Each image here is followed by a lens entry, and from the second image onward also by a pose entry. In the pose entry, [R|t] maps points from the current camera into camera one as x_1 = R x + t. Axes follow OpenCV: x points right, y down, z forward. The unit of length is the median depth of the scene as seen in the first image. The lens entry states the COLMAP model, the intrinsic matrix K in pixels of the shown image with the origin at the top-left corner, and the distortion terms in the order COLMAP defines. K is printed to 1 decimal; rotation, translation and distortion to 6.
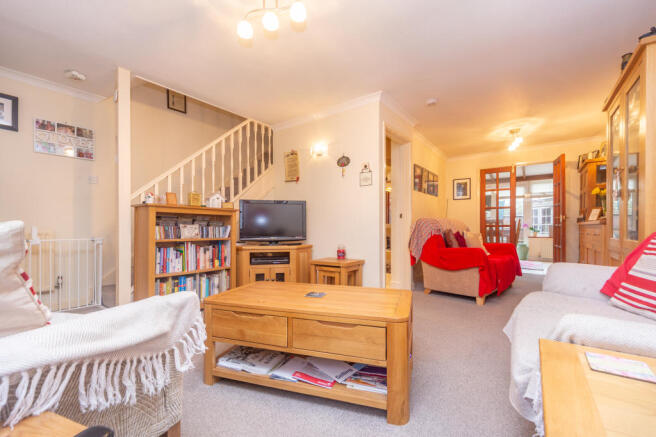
lens RADIAL K [[272.7, 0, 329.9], [0, 272.7, 227.4], [0, 0, 1]] dist [-0.000263, 0.000009]
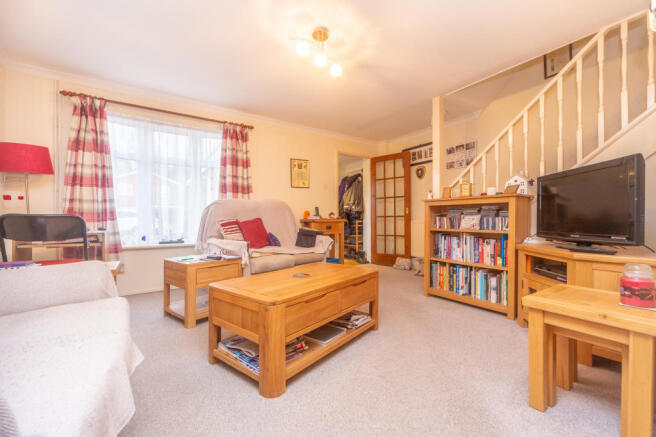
lens RADIAL K [[265.3, 0, 328.0], [0, 265.3, 218.5], [0, 0, 1]] dist [-0.000114, 0.000002]
pose [[-0.328185, -0.004295, -0.944604, 0.531922], [0.001720, 0.999985, -0.005145, 0.005270], [0.944612, -0.003313, -0.328173, 0.799974]]
